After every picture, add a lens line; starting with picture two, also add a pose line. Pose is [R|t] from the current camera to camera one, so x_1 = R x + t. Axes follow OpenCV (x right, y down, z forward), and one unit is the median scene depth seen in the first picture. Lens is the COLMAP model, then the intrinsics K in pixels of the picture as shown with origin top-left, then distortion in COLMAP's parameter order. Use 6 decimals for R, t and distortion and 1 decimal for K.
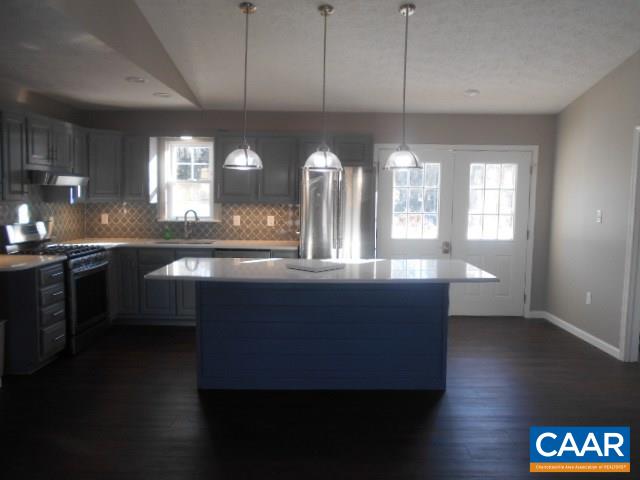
lens RADIAL K [[501.7, 0, 301.0], [0, 501.7, 244.7], [0, 0, 1]] dist [-0.015211, 0.023218]
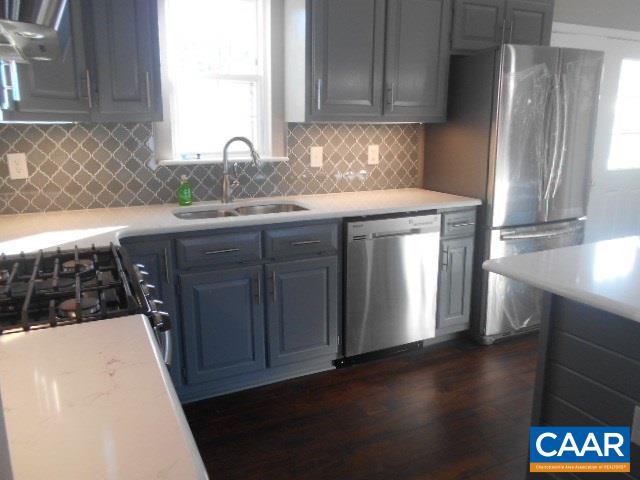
lens RADIAL K [[501.7, 0, 299.3], [0, 501.7, 223.8], [0, 0, 1]] dist [-0.015211, 0.023218]
pose [[0.886187, -0.101310, 0.452115, -0.384639], [0.056946, 0.992219, 0.110717, -0.037789], [-0.459814, -0.072370, 0.885061, 0.546866]]
